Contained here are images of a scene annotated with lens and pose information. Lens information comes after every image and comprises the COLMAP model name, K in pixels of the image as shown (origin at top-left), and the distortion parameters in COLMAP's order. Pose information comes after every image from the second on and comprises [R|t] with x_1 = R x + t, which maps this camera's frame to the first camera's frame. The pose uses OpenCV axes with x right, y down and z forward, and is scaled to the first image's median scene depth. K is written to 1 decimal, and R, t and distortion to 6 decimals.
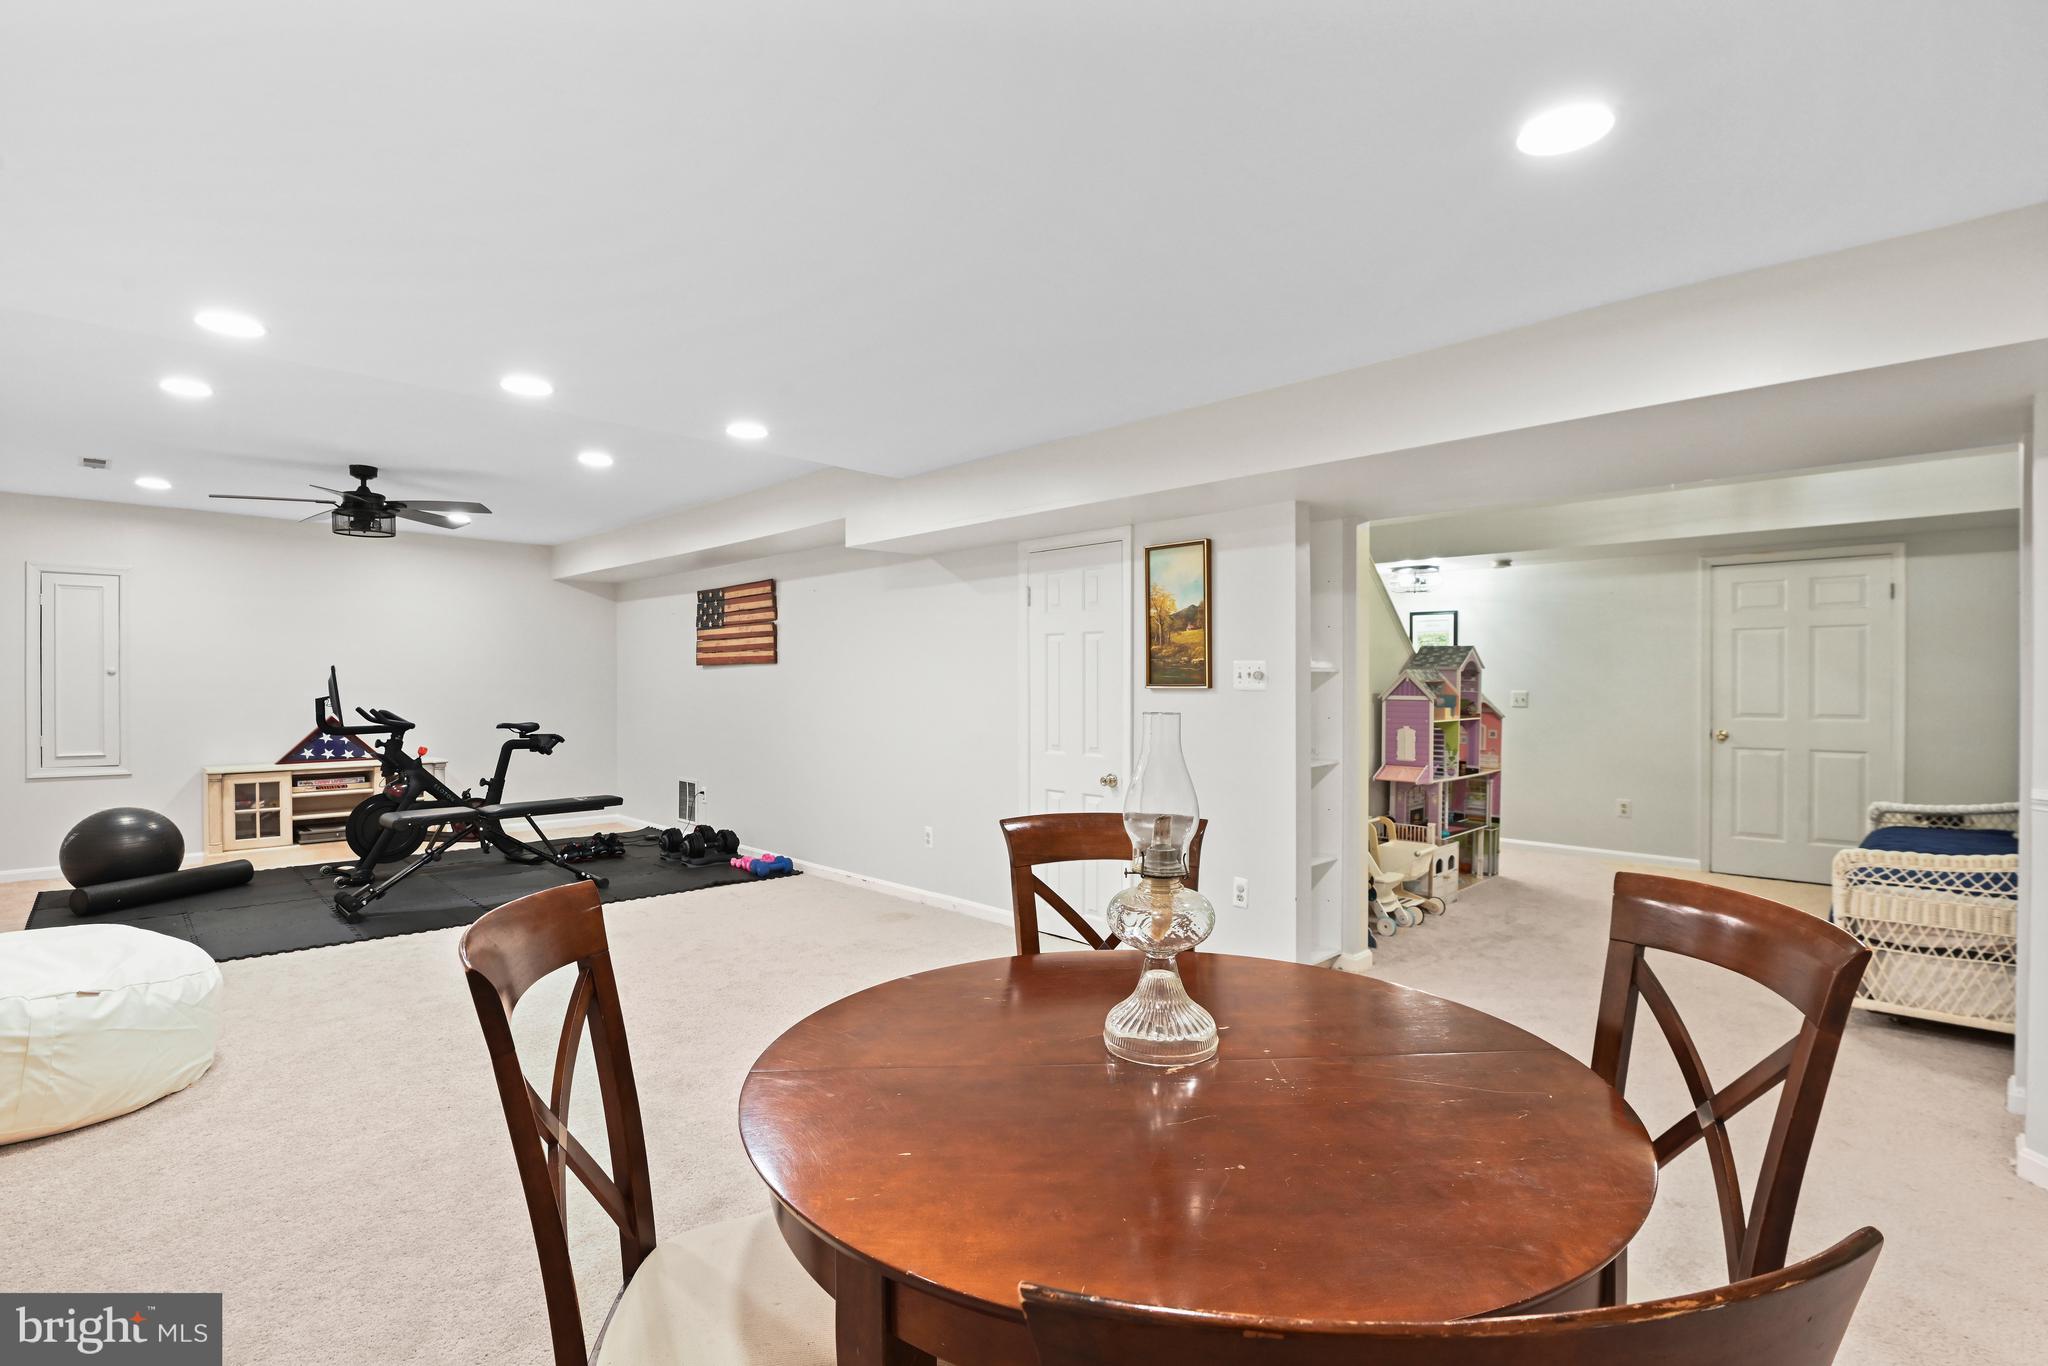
lens RADIAL K [[950.9, 0, 1028.4], [0, 950.9, 684.7], [0, 0, 1]] dist [-0.001931, -0.000406]
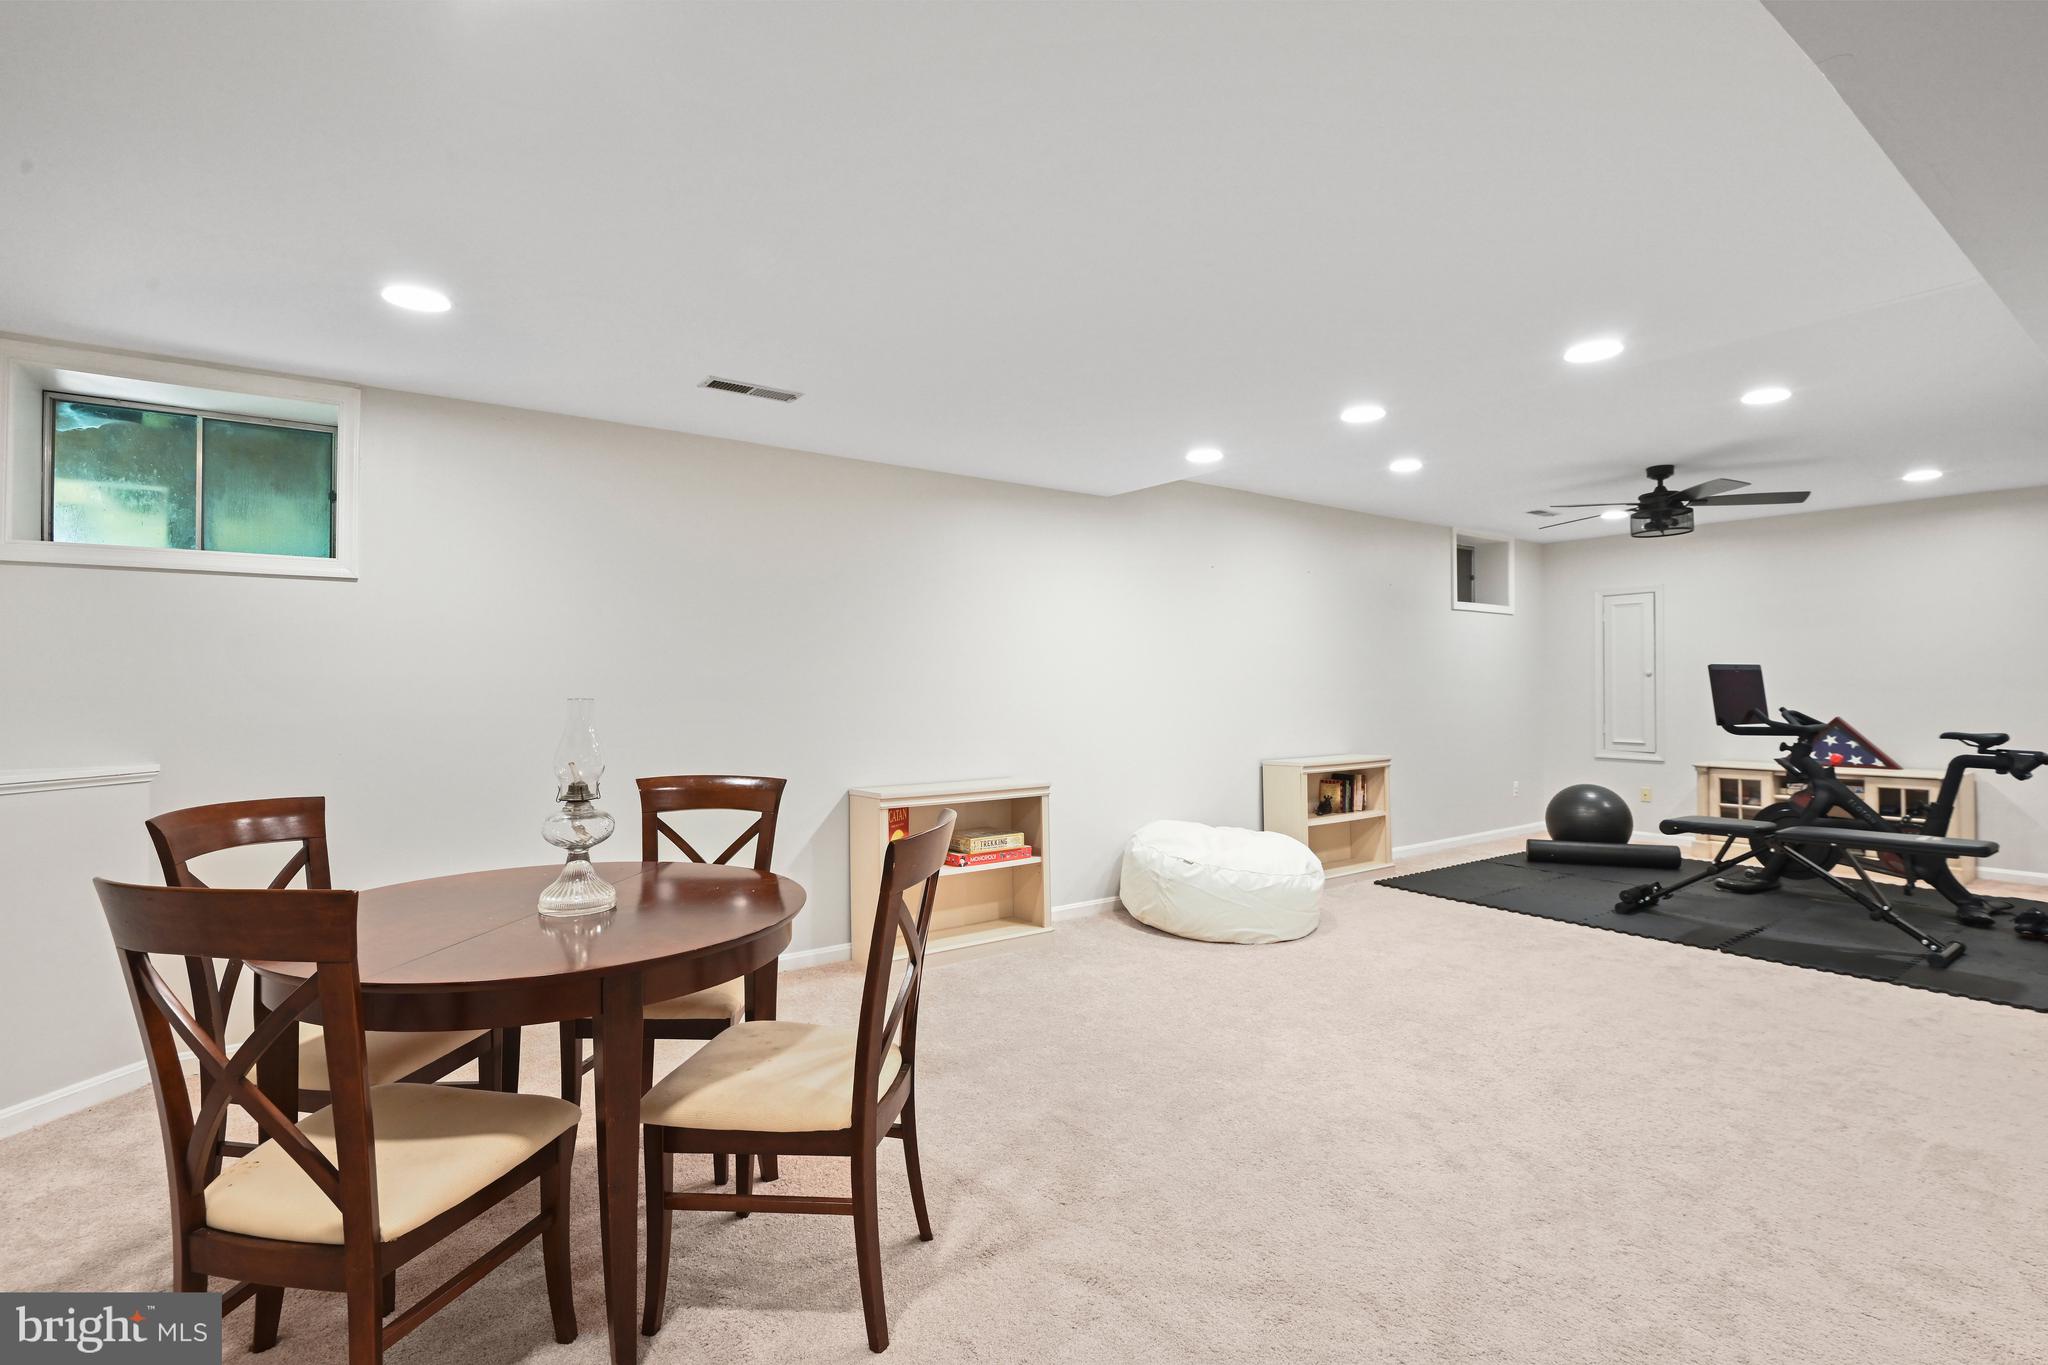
lens RADIAL K [[950.9, 0, 1028.4], [0, 950.9, 684.2], [0, 0, 1]] dist [-0.001931, -0.000406]
pose [[-0.162415, -0.006234, -0.986703, 0.404930], [0.006465, 0.999952, -0.007382, 0.004092], [0.986701, -0.007578, -0.162367, 0.509073]]
